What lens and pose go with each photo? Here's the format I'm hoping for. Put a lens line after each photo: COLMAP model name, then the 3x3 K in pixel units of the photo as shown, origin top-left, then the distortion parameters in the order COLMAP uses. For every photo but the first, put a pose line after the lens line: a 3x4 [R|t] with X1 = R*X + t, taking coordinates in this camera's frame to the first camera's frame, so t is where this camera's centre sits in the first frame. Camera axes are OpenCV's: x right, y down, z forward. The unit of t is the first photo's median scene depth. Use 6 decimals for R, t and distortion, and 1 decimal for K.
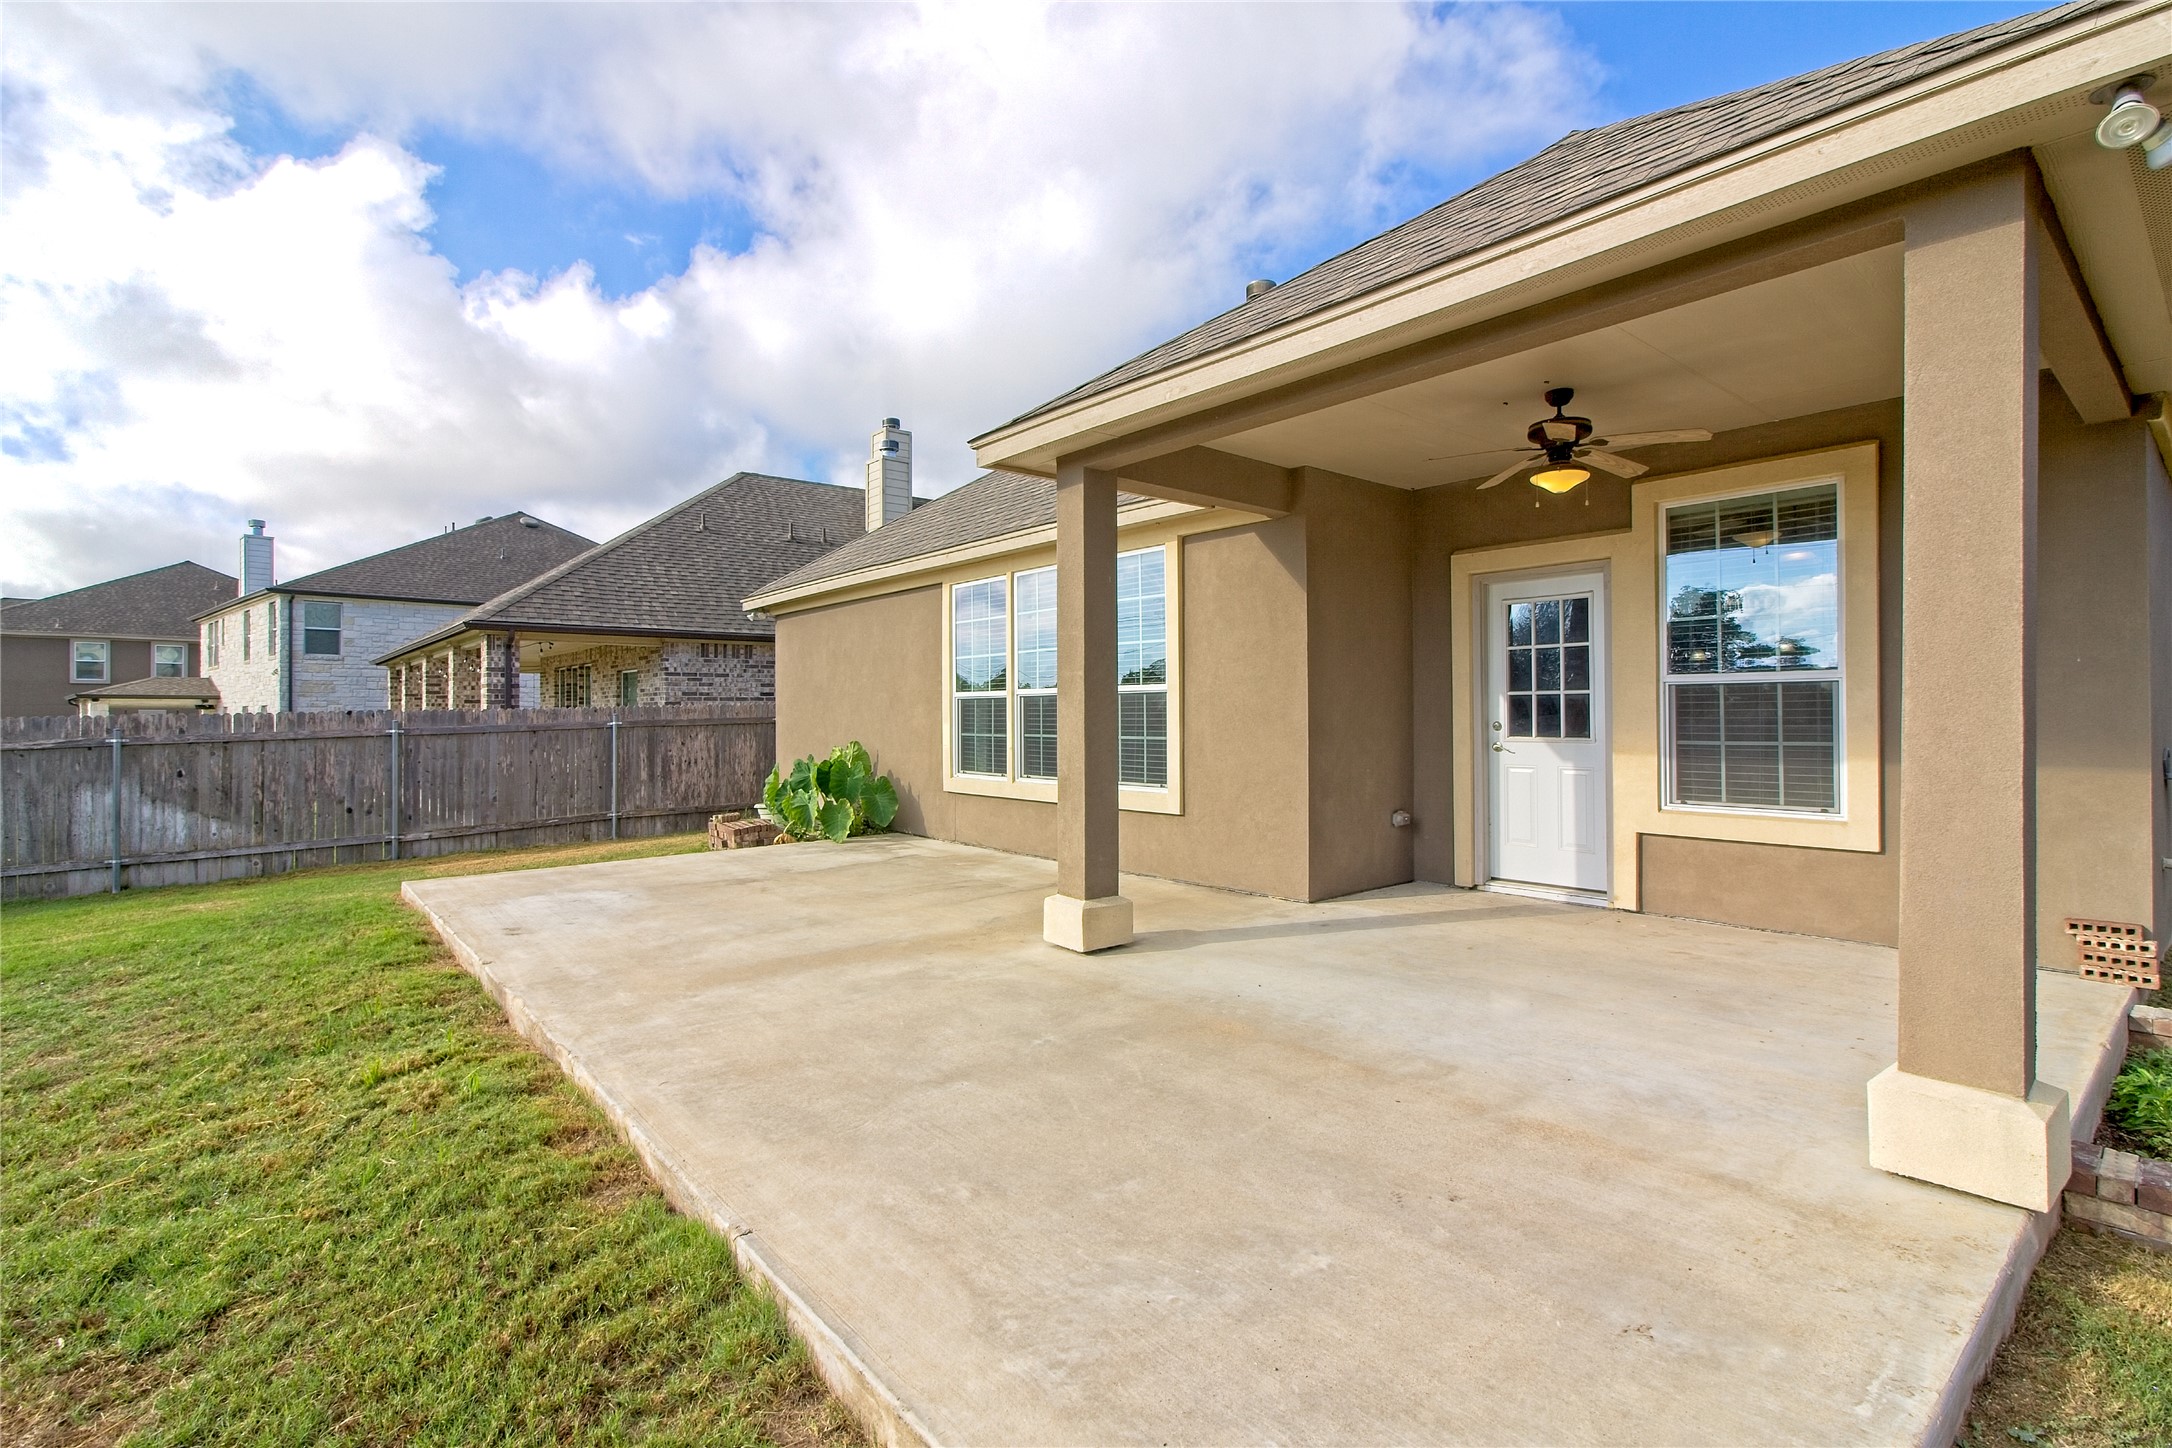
lens RADIAL K [[1003.4, 0, 1082.5], [0, 1003.4, 715.8], [0, 0, 1]] dist [-0.008913, 0.005621]
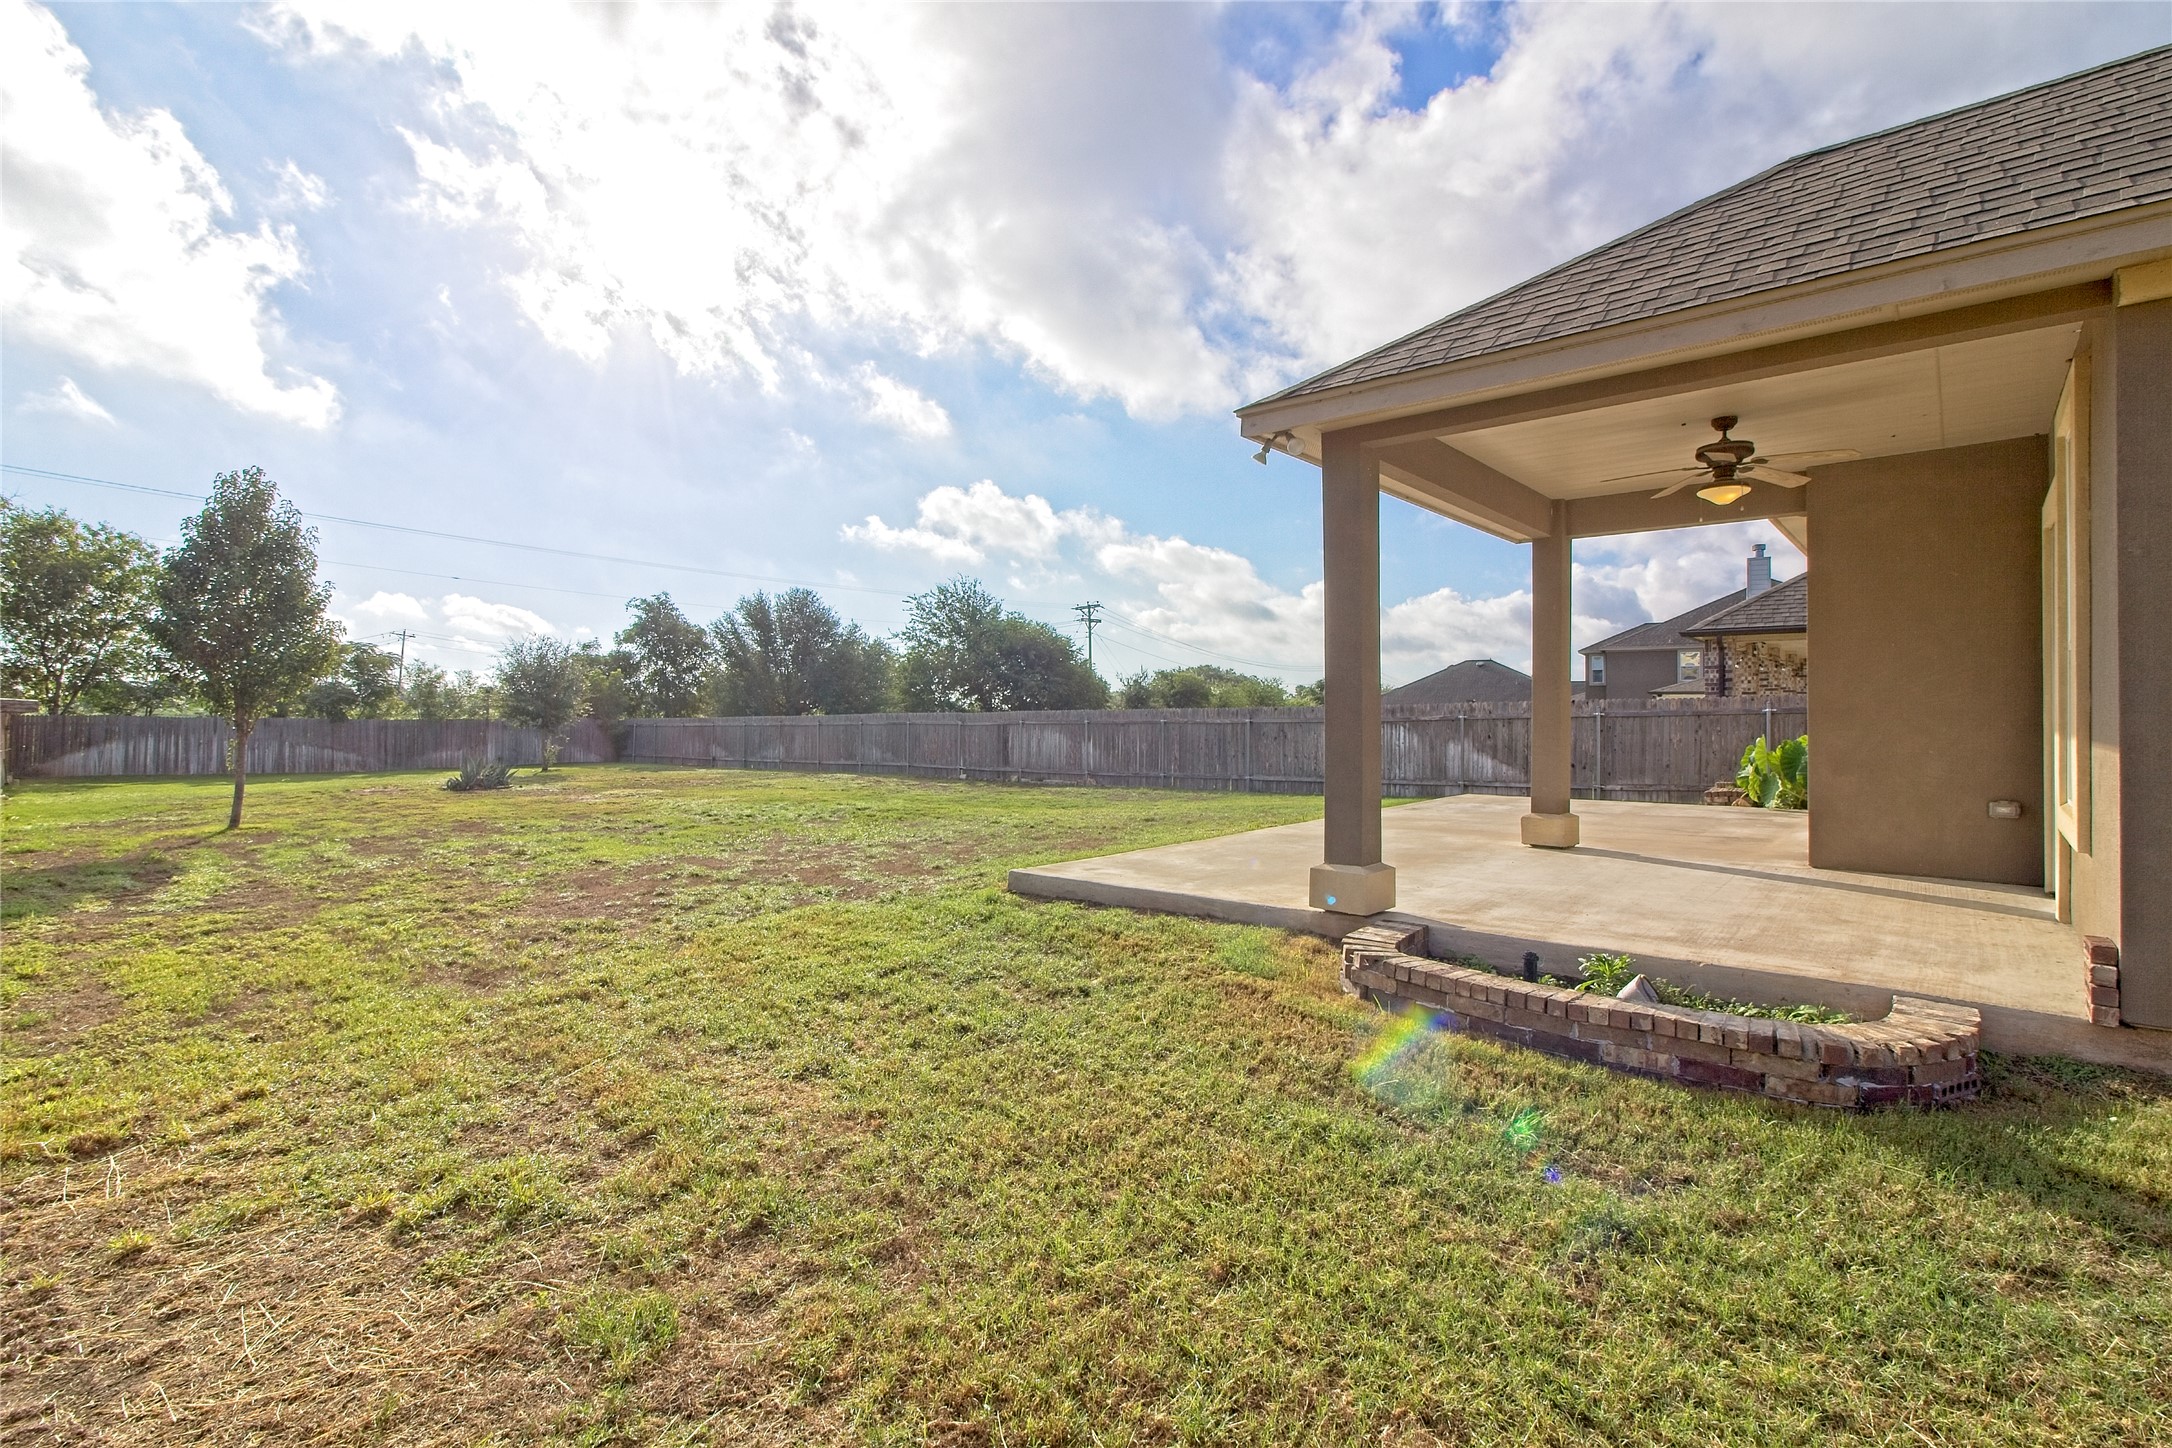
lens RADIAL K [[1003.4, 0, 1081.7], [0, 1003.4, 715.4], [0, 0, 1]] dist [-0.008913, 0.005621]
pose [[0.153559, 0.009604, -0.988093, 0.713654], [-0.004610, 0.999949, 0.009003, 0.008567], [0.988129, 0.003172, 0.153596, 0.024228]]
